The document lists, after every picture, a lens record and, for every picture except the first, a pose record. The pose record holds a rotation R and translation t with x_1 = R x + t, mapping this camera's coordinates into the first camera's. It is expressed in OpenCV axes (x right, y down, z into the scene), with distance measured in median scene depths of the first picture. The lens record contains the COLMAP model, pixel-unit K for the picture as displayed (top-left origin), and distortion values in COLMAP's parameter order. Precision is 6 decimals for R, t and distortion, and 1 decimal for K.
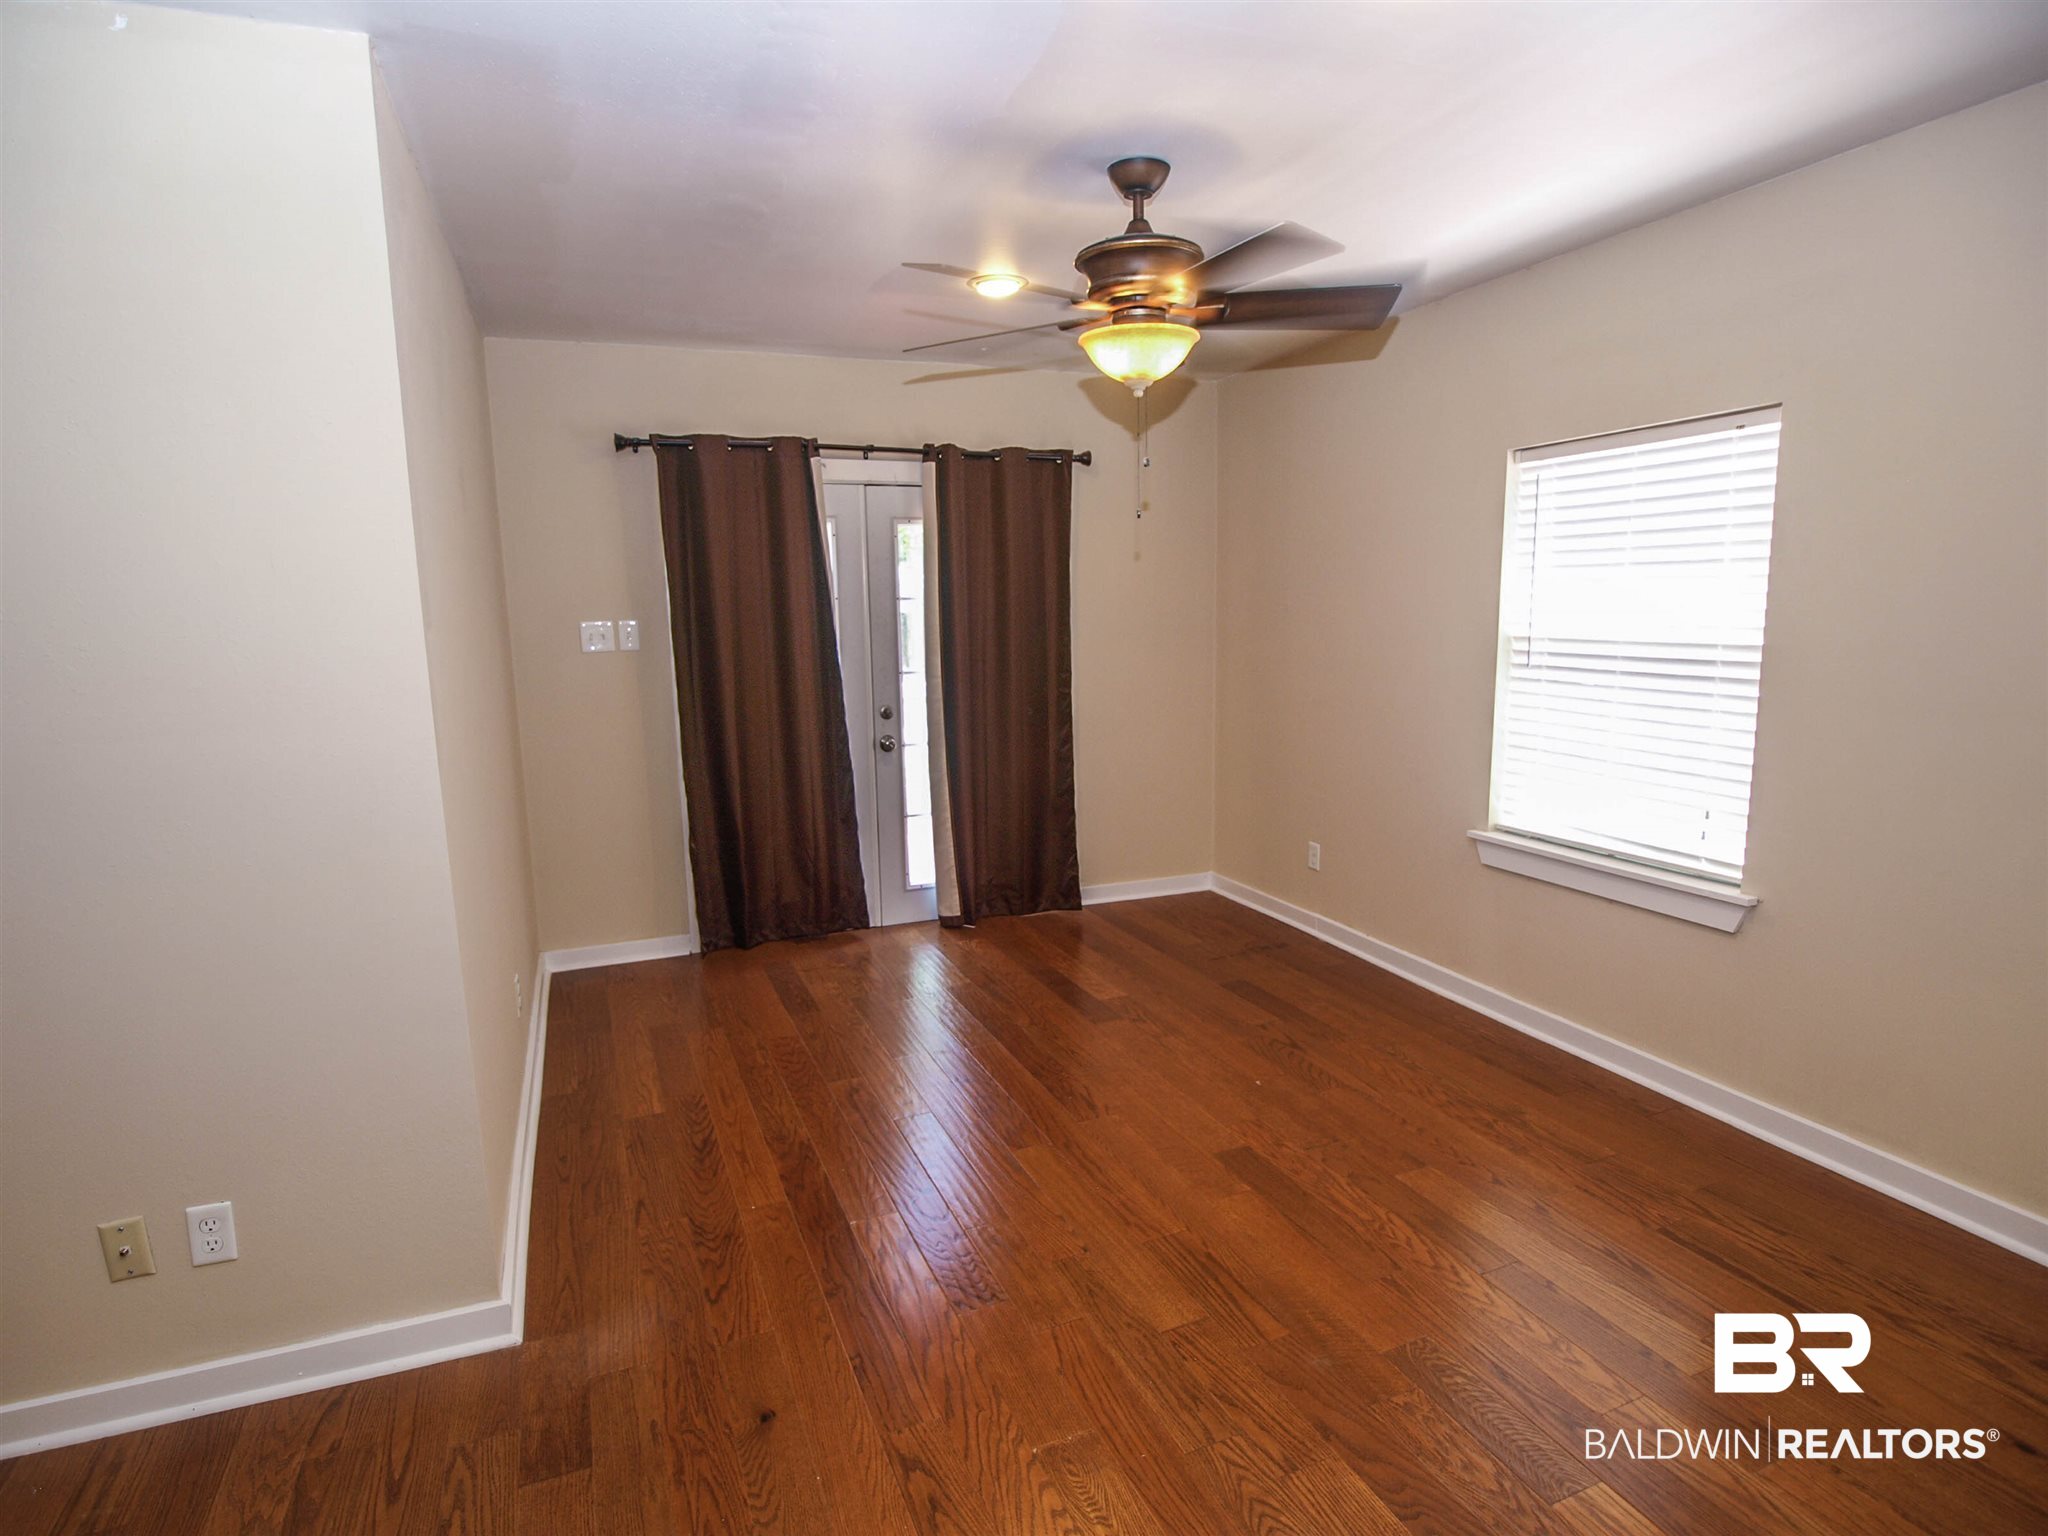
lens RADIAL K [[1074.5, 0, 1011.1], [0, 1074.5, 764.6], [0, 0, 1]] dist [-0.019155, 0.000048]
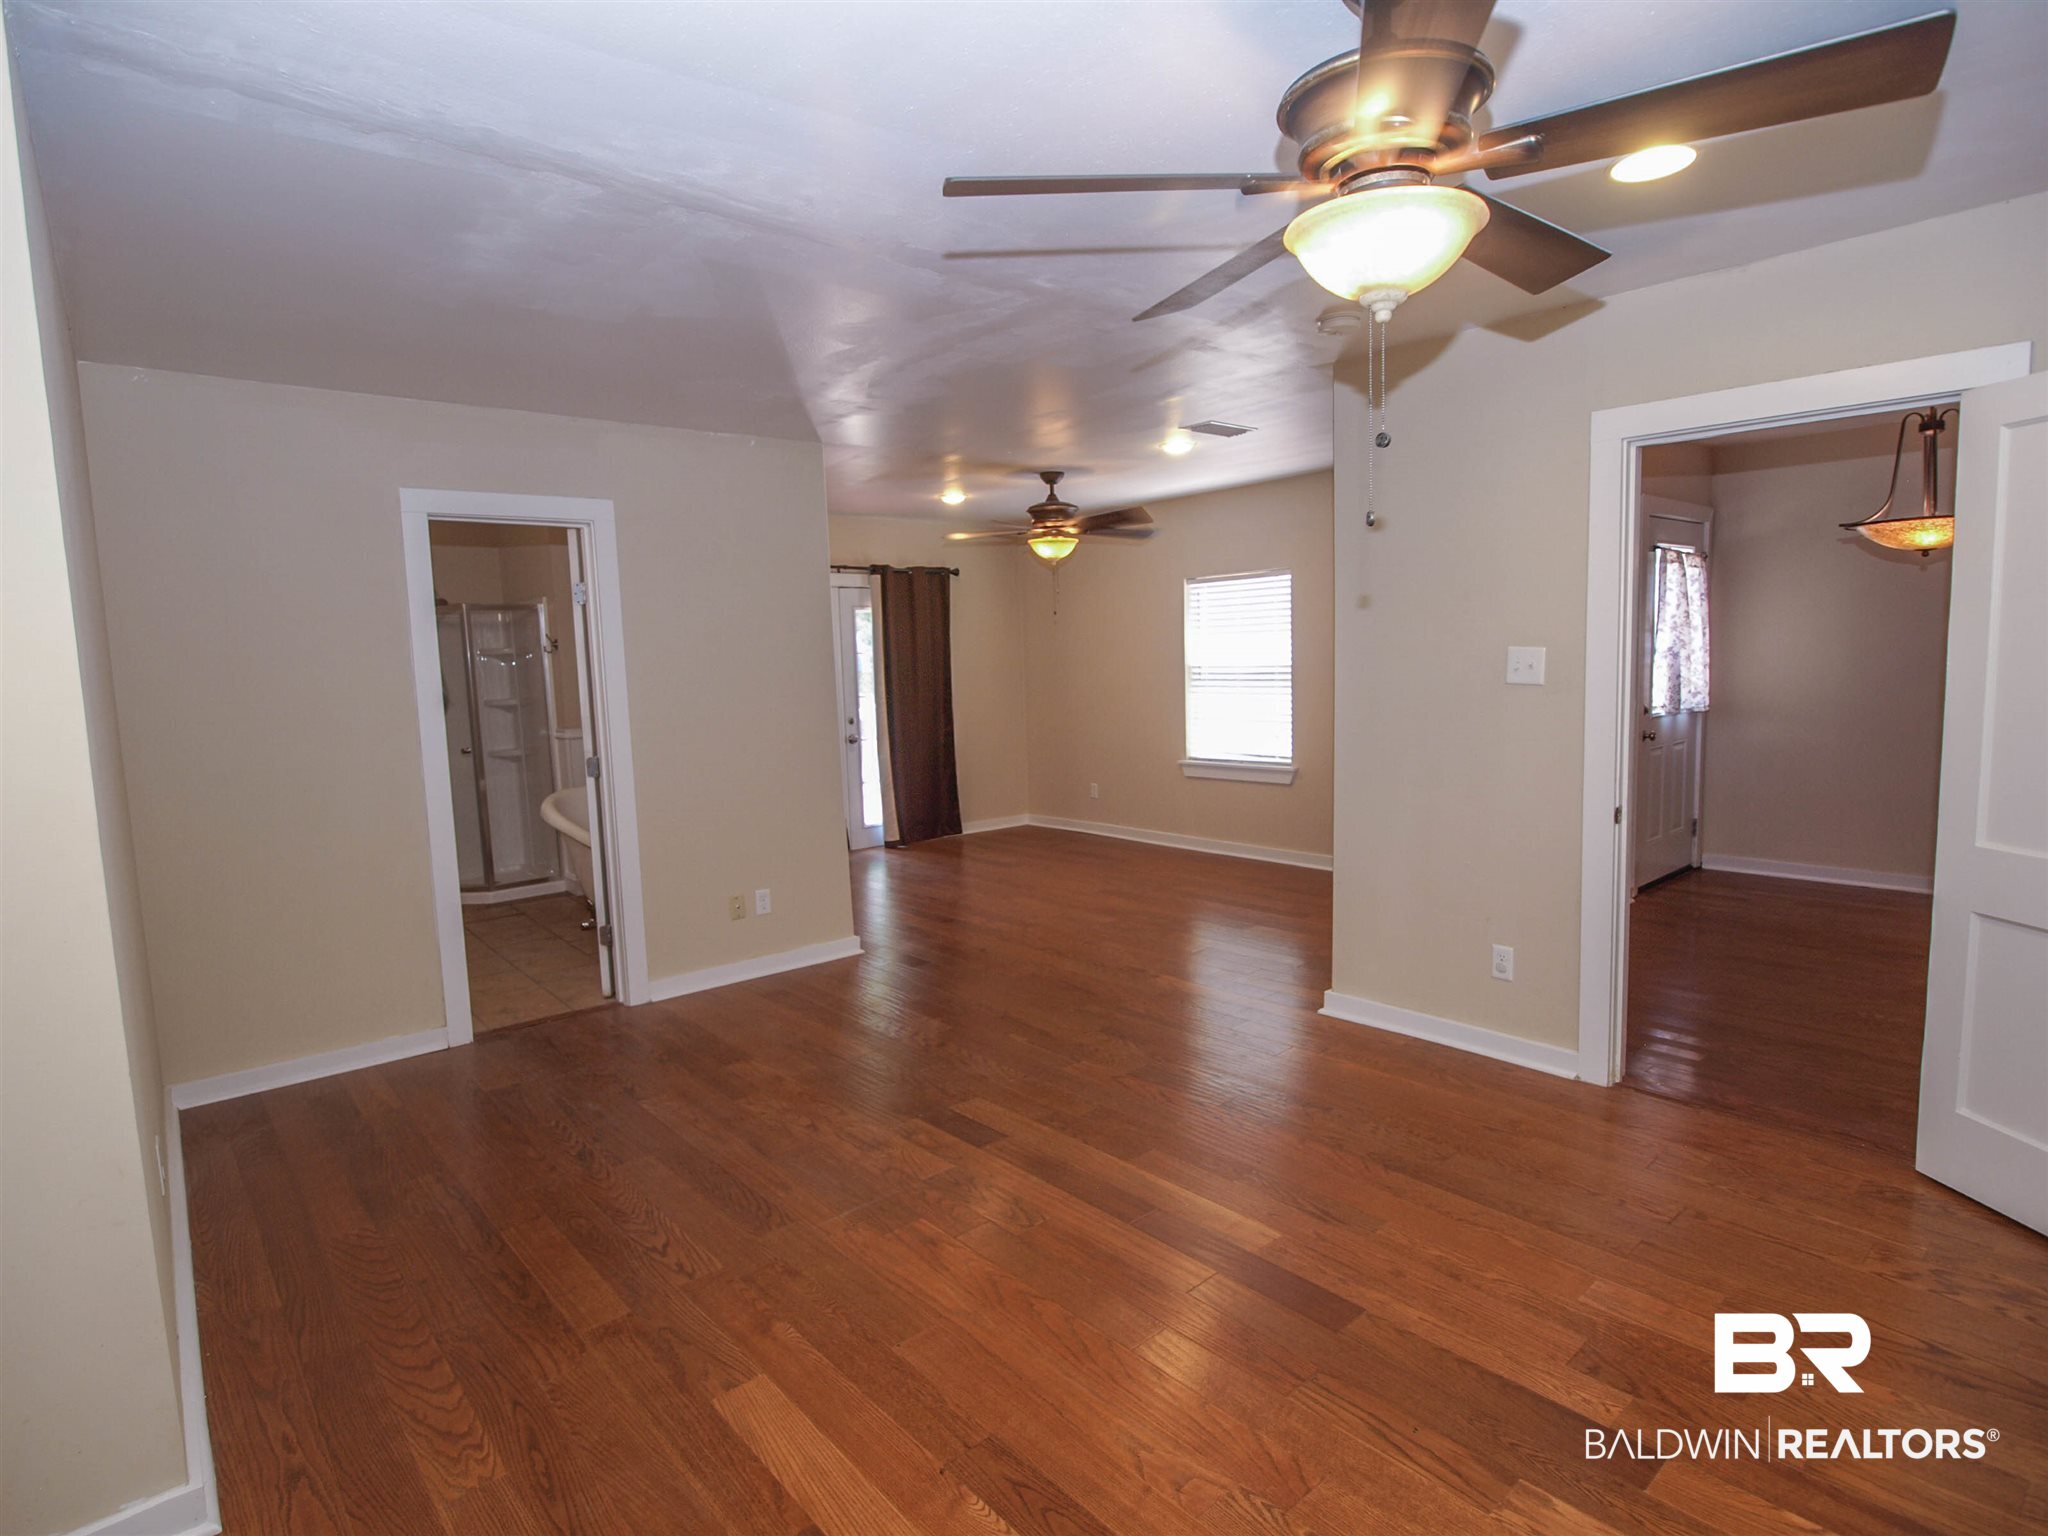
lens RADIAL K [[1074.5, 0, 1011.1], [0, 1074.5, 764.6], [0, 0, 1]] dist [-0.019155, 0.000048]
pose [[0.950223, -0.045247, 0.308268, -0.416379], [0.061834, 0.997105, -0.044245, 0.114828], [-0.305374, 0.061104, 0.950270, -0.698905]]
